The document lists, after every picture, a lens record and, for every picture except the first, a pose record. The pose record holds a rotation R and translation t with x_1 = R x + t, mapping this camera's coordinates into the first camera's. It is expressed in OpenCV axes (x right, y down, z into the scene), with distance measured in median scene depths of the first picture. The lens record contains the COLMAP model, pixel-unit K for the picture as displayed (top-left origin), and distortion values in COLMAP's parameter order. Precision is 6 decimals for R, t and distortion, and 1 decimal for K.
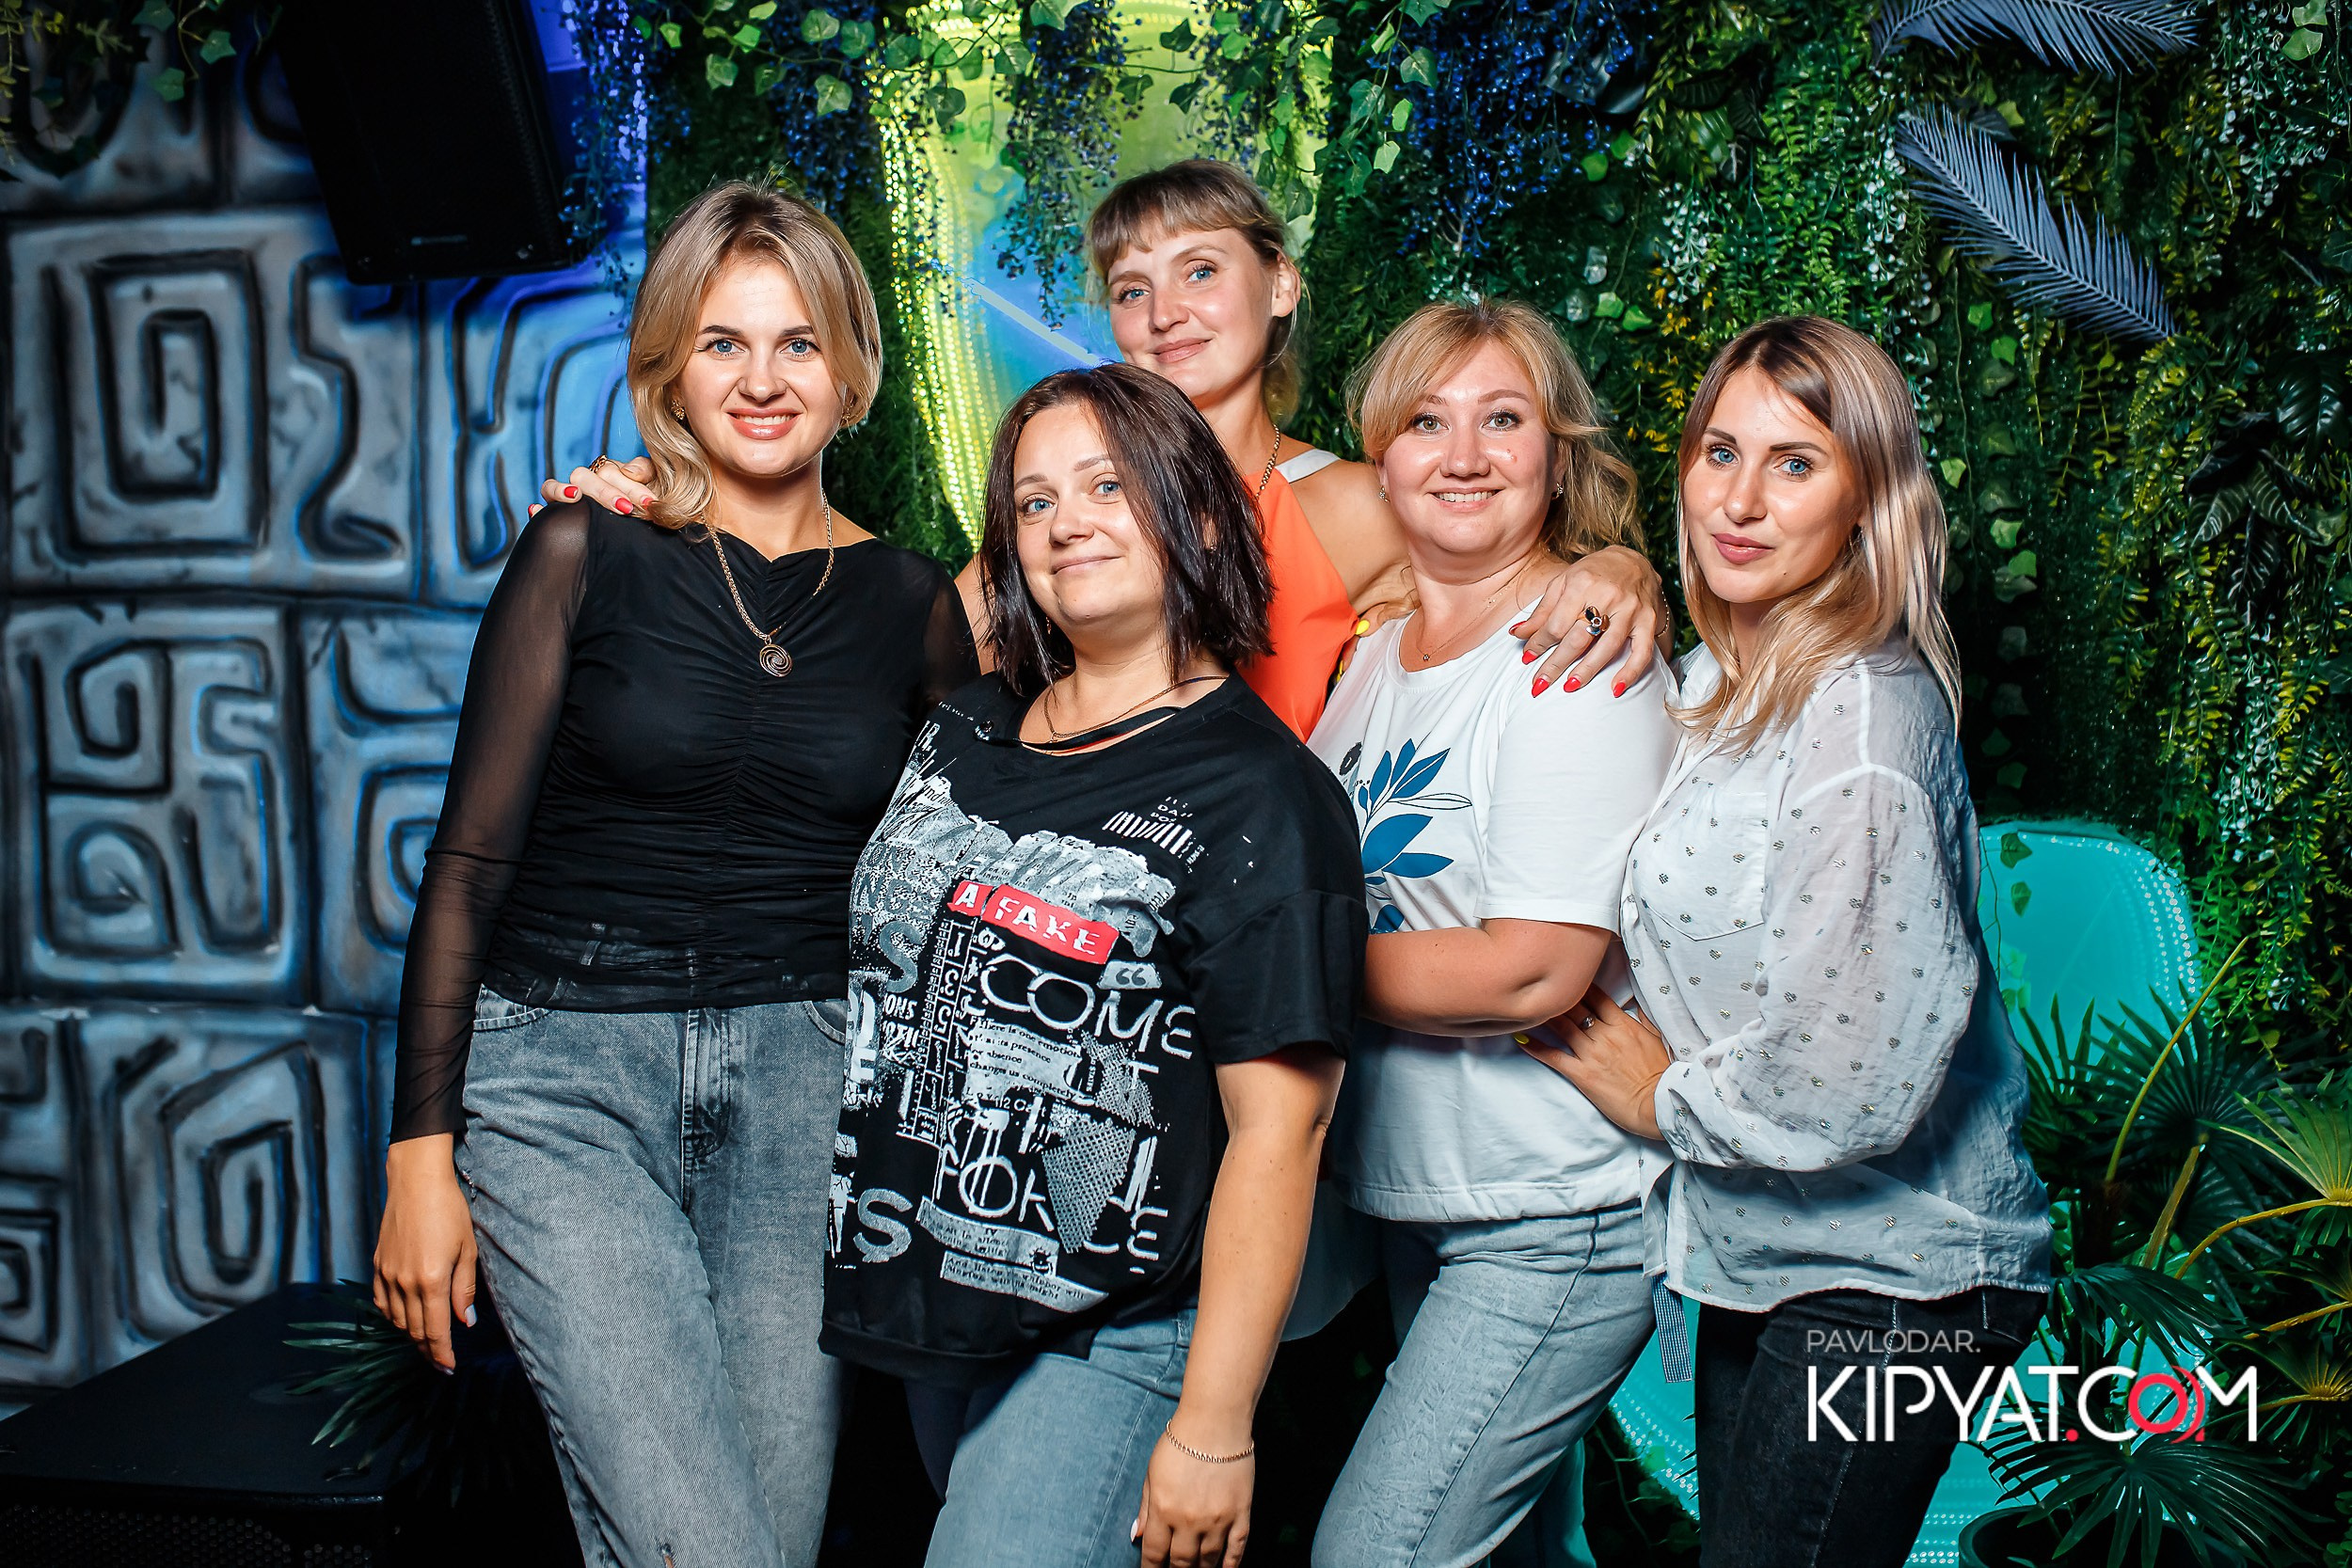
lens RADIAL K [[2201.2, 0, 1176.0], [0, 2201.2, 784.0], [0, 0, 1]] dist [-0.017378, -0.006783]
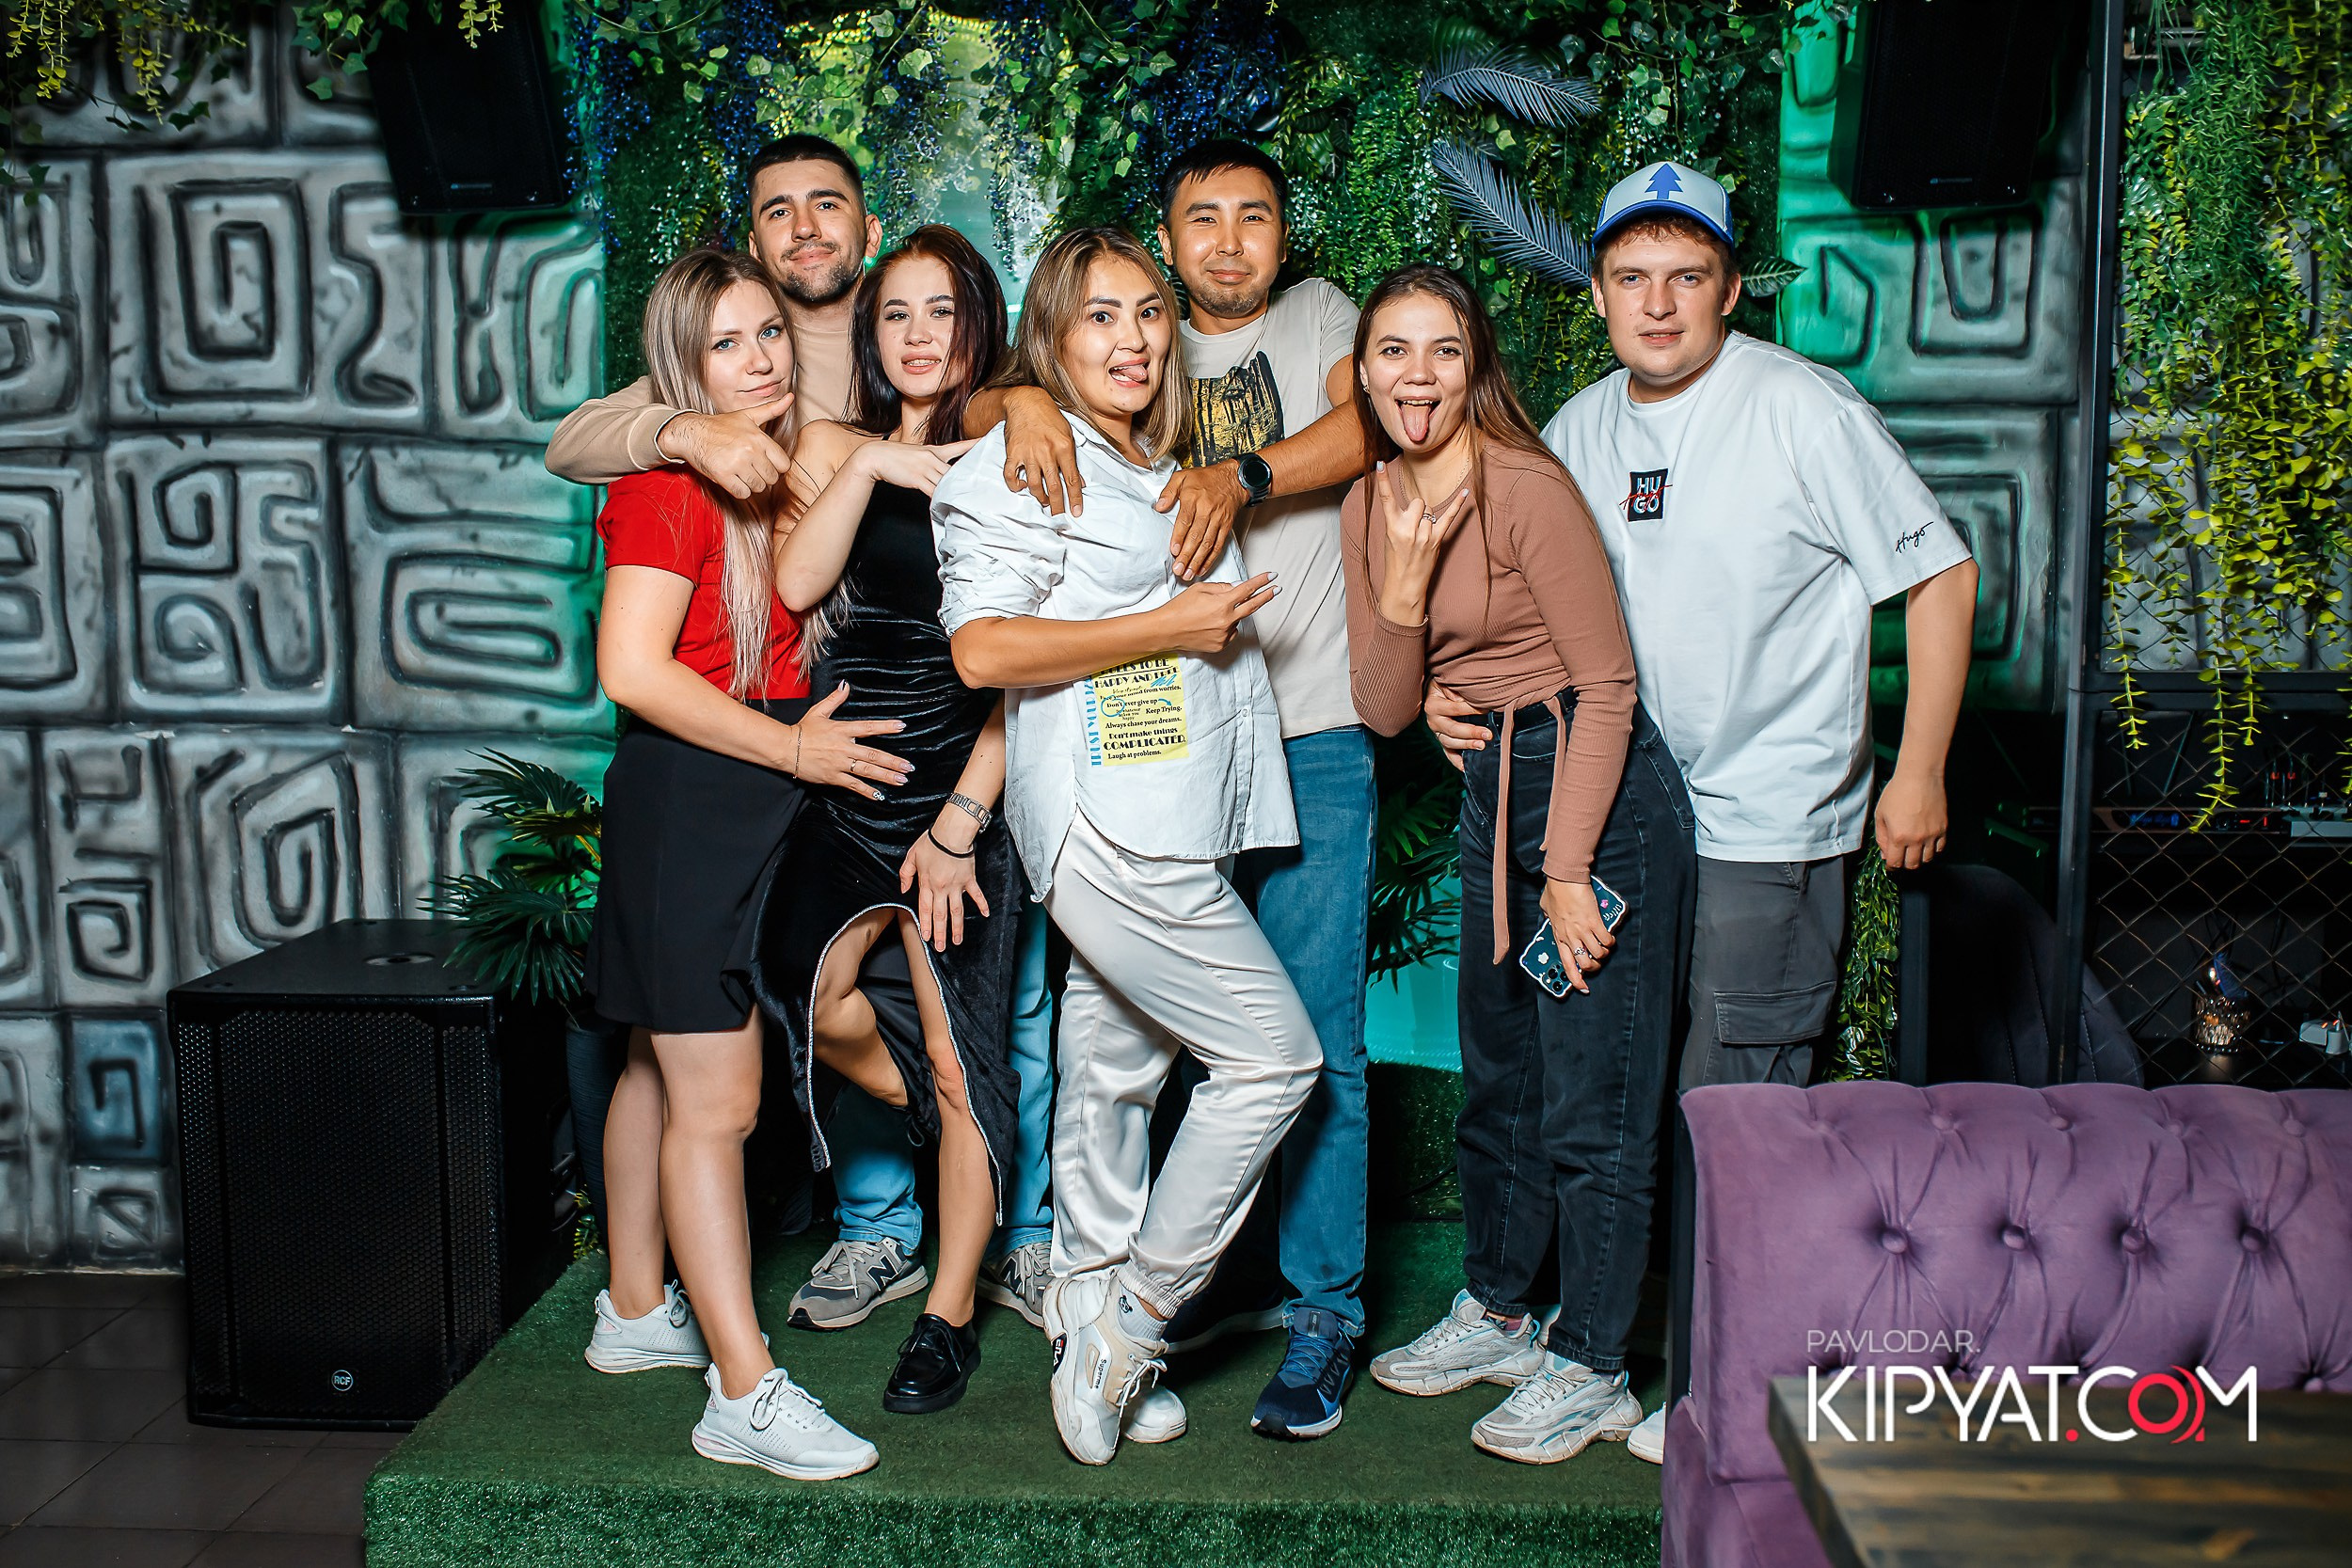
lens RADIAL K [[2201.2, 0, 1176.0], [0, 2201.2, 784.0], [0, 0, 1]] dist [-0.017378, -0.006783]
pose [[0.987914, -0.011631, 0.154567, -0.090256], [0.001470, 0.997839, 0.065691, 0.048047], [-0.154997, -0.064670, 0.985796, -0.477738]]
